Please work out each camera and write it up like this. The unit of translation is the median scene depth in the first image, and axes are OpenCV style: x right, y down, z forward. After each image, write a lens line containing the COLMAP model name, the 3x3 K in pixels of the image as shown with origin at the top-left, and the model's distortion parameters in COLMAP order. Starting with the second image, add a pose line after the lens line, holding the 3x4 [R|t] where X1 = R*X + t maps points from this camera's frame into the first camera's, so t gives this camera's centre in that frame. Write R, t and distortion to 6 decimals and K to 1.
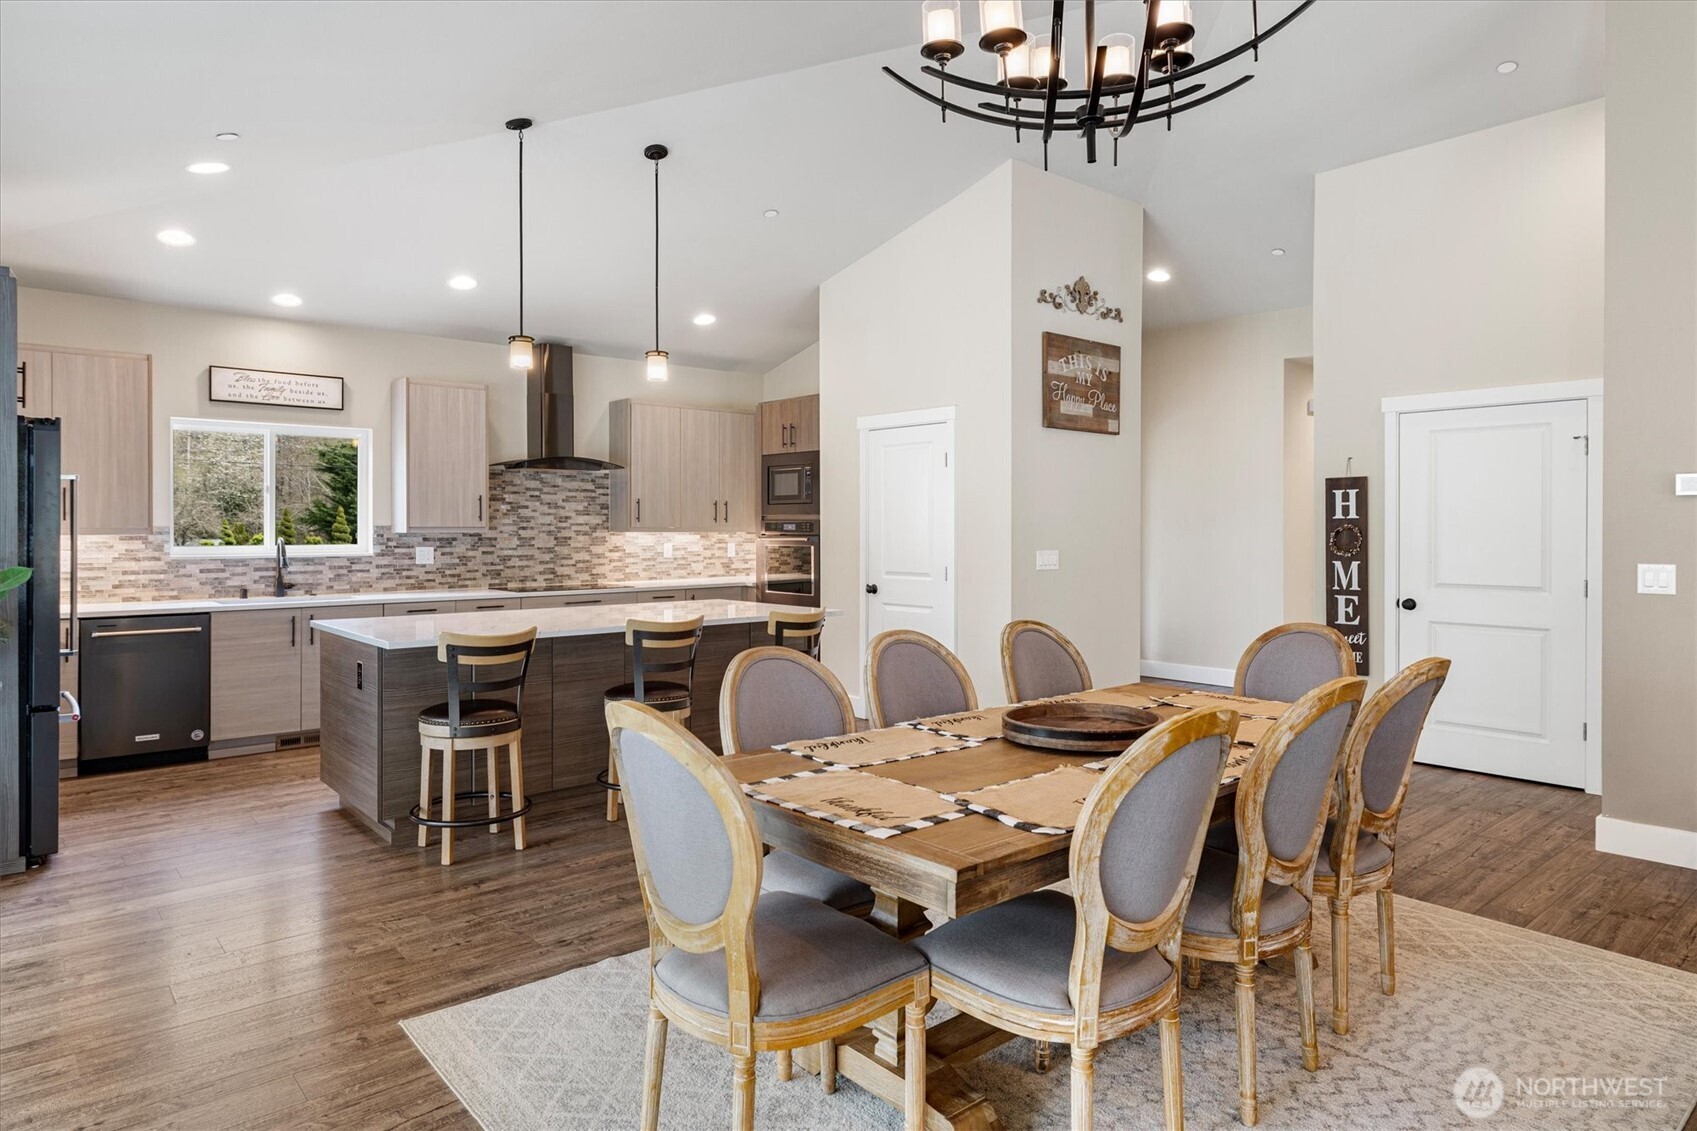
lens RADIAL K [[1025.2, 0, 846.9], [0, 1025.2, 535.8], [0, 0, 1]] dist [0.001382, -0.002181]
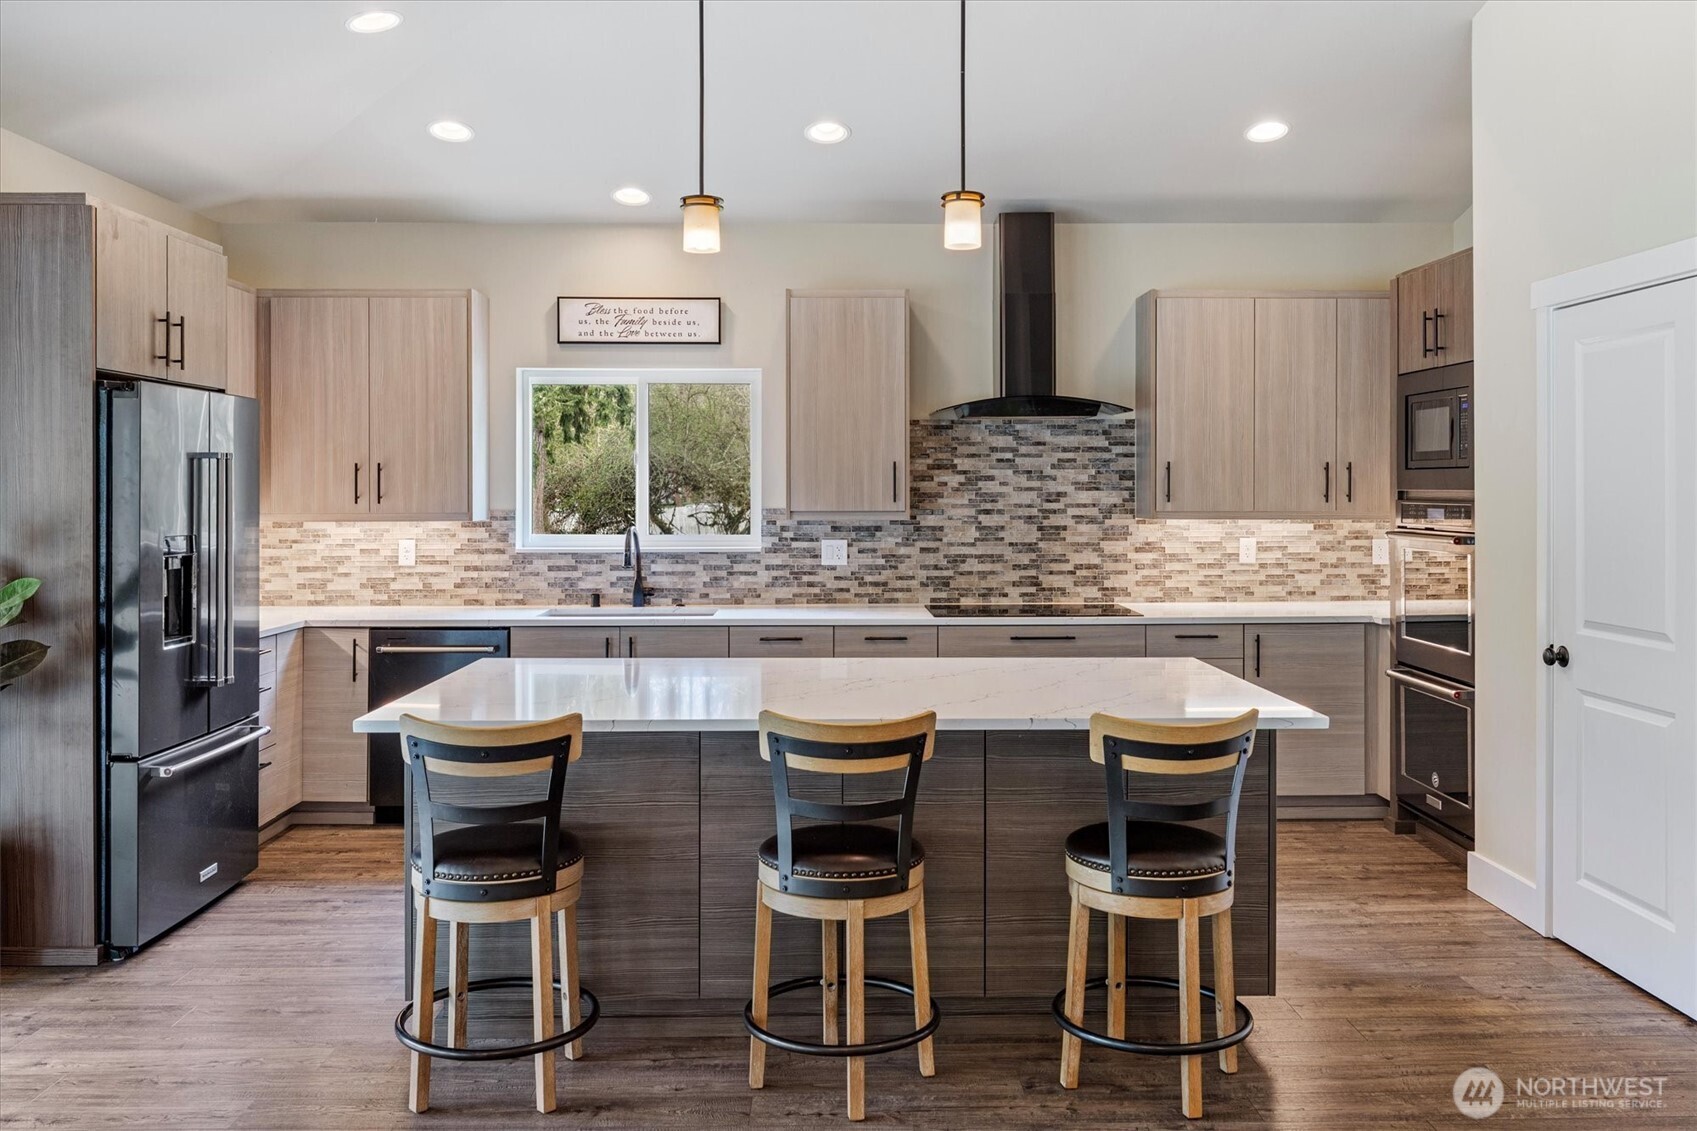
lens RADIAL K [[1378.5, 0, 846.2], [0, 1378.5, 491.5], [0, 0, 1]] dist [0.001767, -0.002399]
pose [[0.766547, 0.000816, -0.642188, 0.166982], [-0.004200, 0.999984, -0.003742, -0.016818], [0.642174, 0.005566, 0.766538, 0.307244]]
